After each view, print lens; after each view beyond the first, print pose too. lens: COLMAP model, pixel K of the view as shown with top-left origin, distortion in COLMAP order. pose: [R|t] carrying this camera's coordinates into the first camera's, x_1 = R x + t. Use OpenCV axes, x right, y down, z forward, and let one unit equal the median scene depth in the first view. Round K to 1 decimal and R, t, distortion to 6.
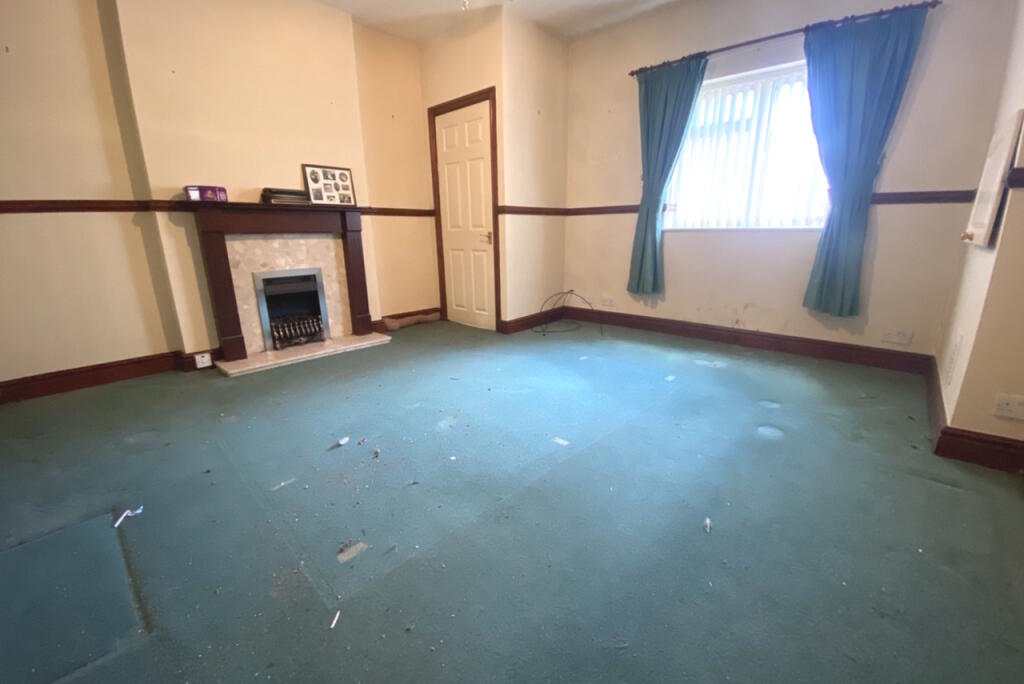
lens RADIAL K [[424.8, 0, 499.7], [0, 424.8, 341.2], [0, 0, 1]] dist [0.071044, -0.047357]
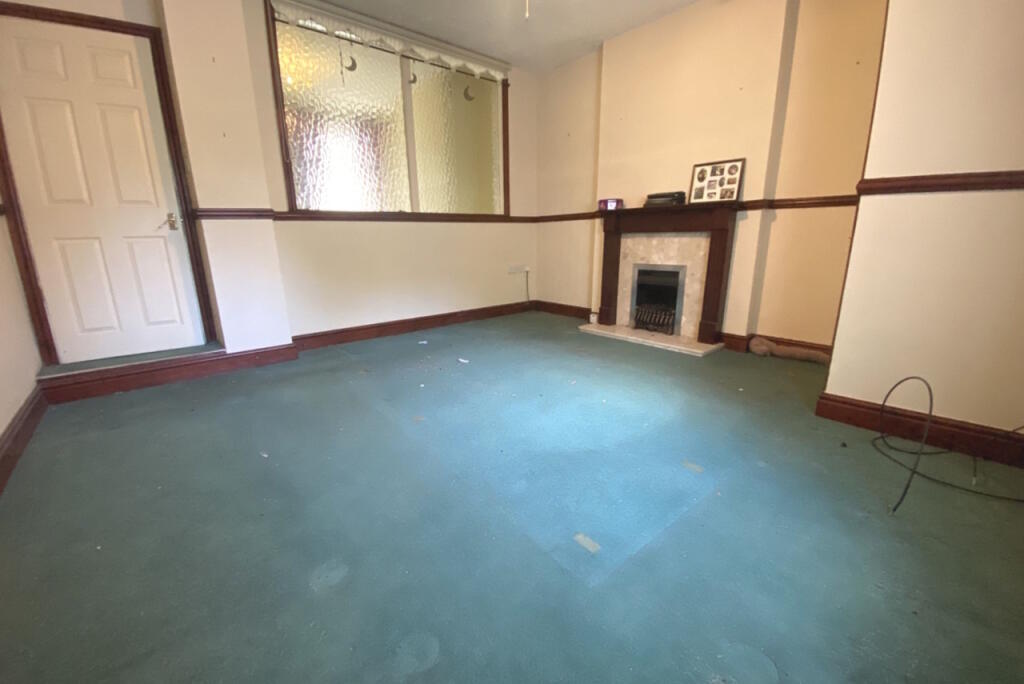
lens RADIAL K [[424.8, 0, 499.7], [0, 424.8, 341.2], [0, 0, 1]] dist [0.071044, -0.047357]
pose [[-0.110003, 0.258875, -0.959627, 0.670354], [-0.239591, 0.930109, 0.278376, -0.185376], [0.964622, 0.260540, -0.040290, 0.670830]]
